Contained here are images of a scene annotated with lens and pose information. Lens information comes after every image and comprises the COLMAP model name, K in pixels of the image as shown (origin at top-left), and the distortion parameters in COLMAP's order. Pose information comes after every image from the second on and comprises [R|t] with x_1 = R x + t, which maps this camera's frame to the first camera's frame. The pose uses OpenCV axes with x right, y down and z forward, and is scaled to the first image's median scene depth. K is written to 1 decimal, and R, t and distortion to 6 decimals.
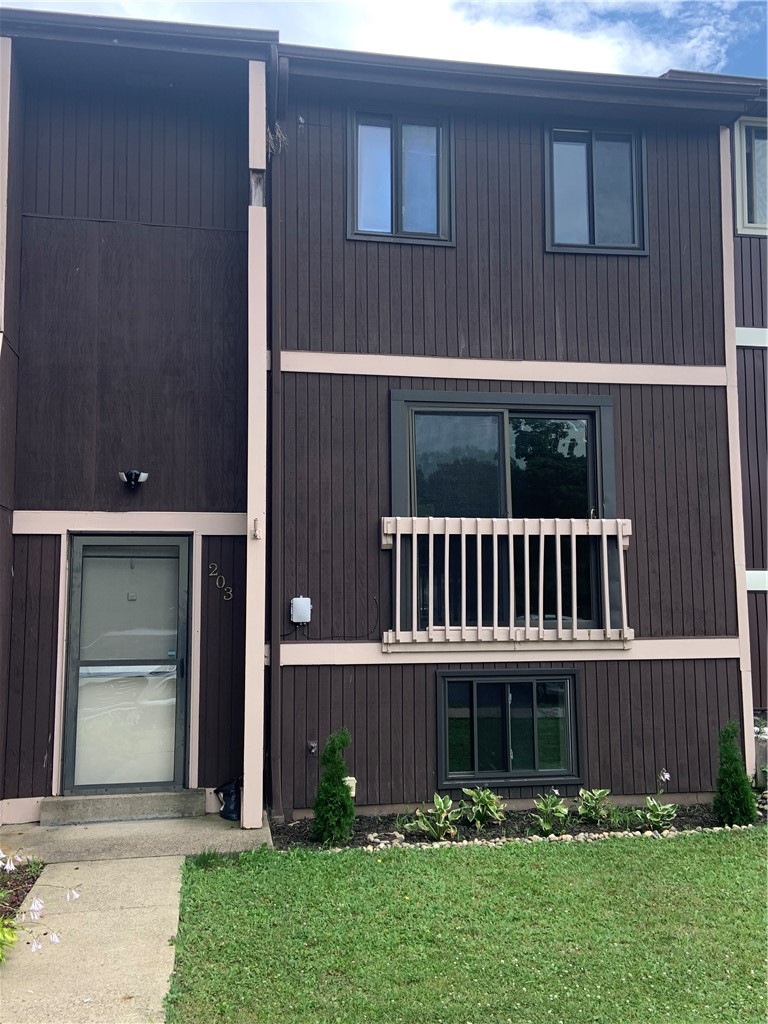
lens RADIAL K [[974.3, 0, 382.8], [0, 974.3, 508.7], [0, 0, 1]] dist [0.050322, 0.000000]
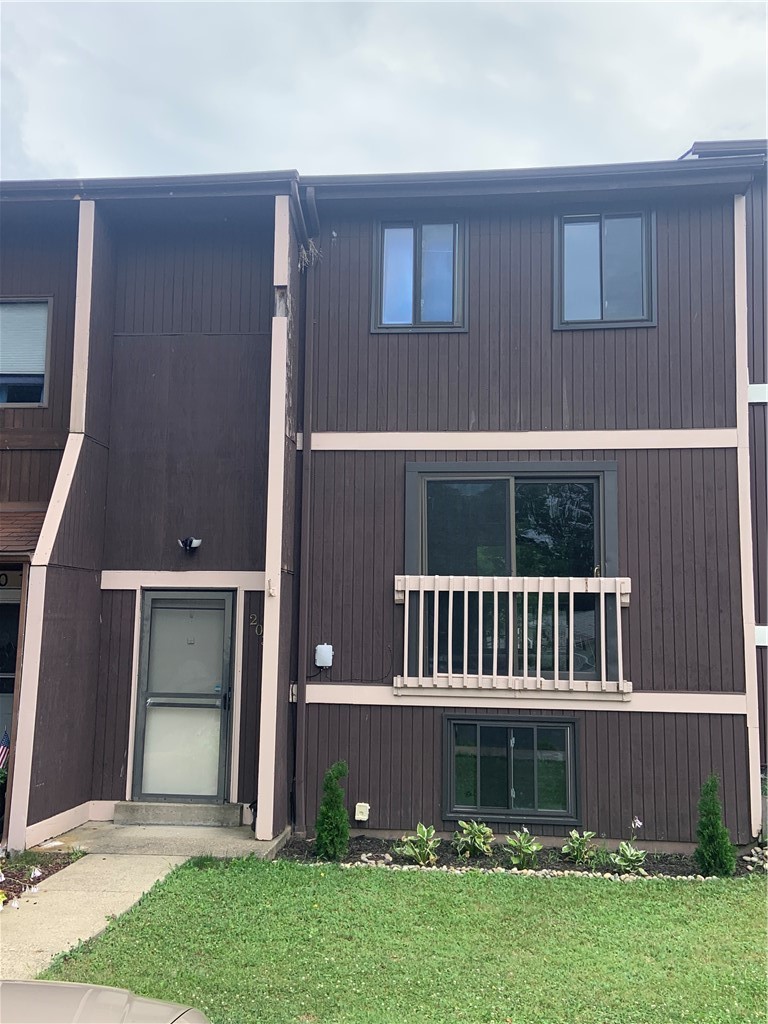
lens RADIAL K [[974.3, 0, 385.7], [0, 974.3, 514.5], [0, 0, 1]] dist [0.050322, 0.000000]
pose [[0.958379, -0.012214, -0.285237, 0.317349], [0.007360, 0.999809, -0.018083, -0.042616], [0.285404, 0.015231, 0.958286, -0.096618]]
